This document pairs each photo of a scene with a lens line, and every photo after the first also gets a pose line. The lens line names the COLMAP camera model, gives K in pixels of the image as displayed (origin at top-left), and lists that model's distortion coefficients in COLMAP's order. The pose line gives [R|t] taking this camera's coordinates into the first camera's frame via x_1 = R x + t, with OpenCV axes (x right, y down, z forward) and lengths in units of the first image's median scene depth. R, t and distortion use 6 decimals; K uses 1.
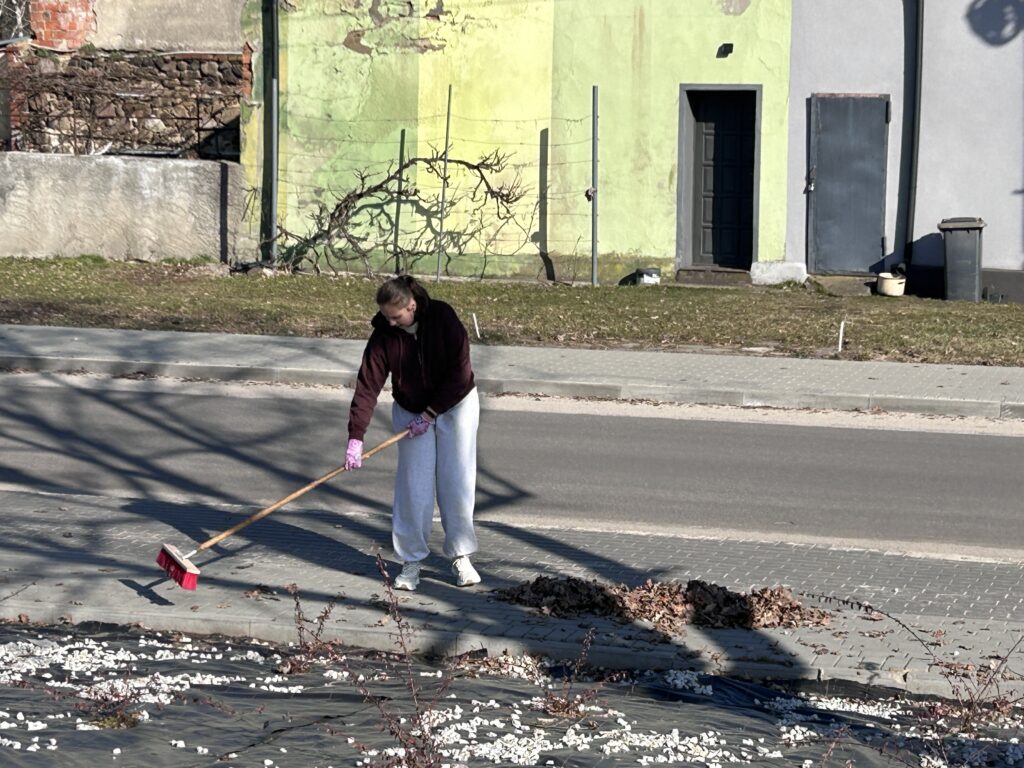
lens RADIAL K [[2478.9, 0, 512.0], [0, 2478.9, 383.3], [0, 0, 1]] dist [0.191520, 0.000000]
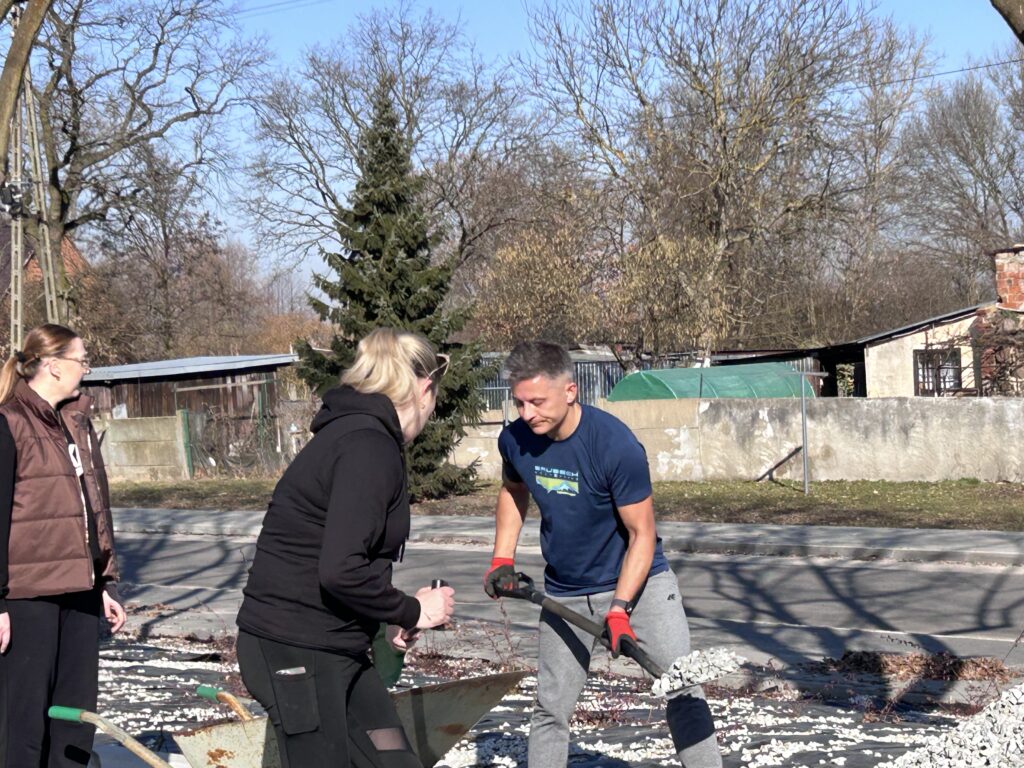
lens RADIAL K [[2478.9, 0, 517.8], [0, 2478.9, 380.7], [0, 0, 1]] dist [0.191520, 0.000000]
pose [[0.881592, -0.042115, -0.470130, 0.161859], [-0.006342, 0.994865, -0.101015, 0.019698], [0.471970, 0.092036, 0.876797, -0.136801]]
